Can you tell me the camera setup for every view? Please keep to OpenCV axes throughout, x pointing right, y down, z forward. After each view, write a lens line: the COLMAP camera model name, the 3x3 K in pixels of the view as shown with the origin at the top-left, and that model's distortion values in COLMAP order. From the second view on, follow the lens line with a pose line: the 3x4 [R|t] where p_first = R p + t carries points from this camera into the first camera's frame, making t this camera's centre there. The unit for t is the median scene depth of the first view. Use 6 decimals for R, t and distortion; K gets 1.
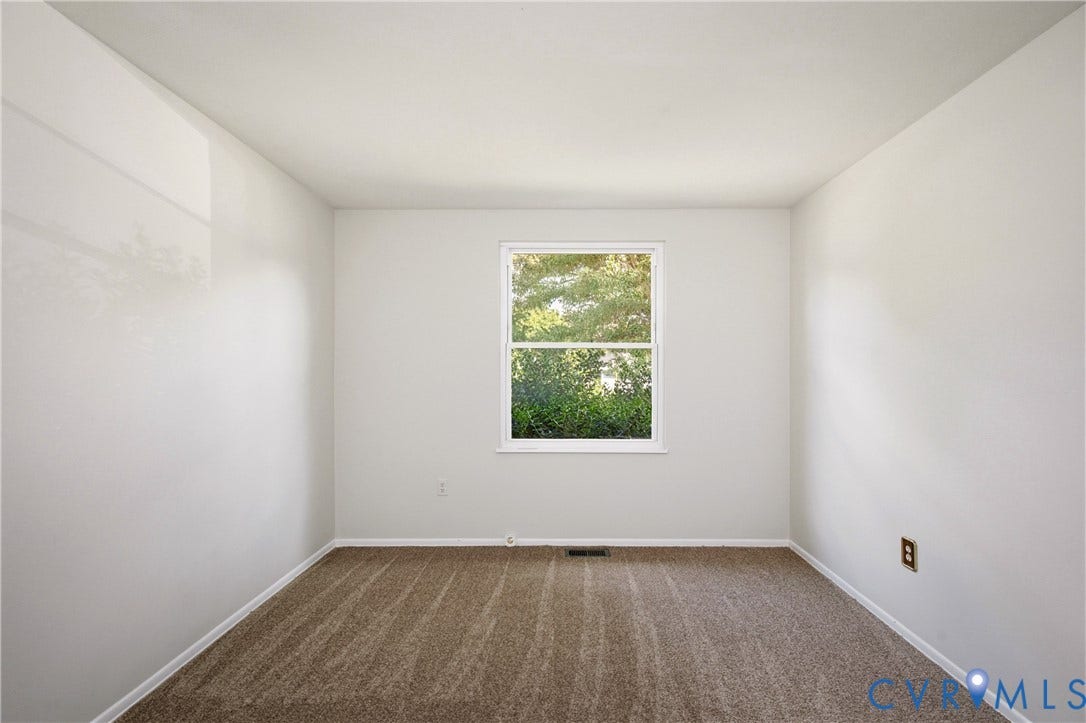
lens RADIAL K [[494.7, 0, 562.4], [0, 494.7, 367.5], [0, 0, 1]] dist [0.000043, -0.000322]
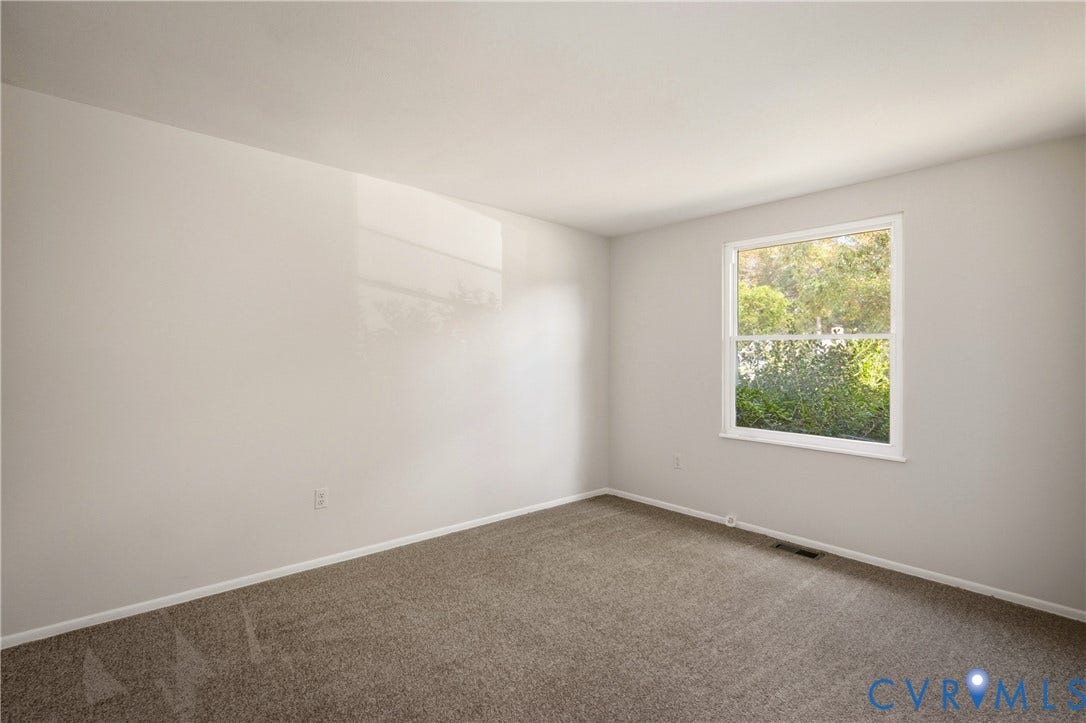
lens RADIAL K [[494.2, 0, 542.1], [0, 494.2, 350.5], [0, 0, 1]] dist [-0.000655, -0.000481]
pose [[0.674690, -0.004103, -0.738090, 0.429662], [-0.011391, 0.999808, -0.015971, 0.003899], [0.738014, 0.019183, 0.674513, -0.028299]]
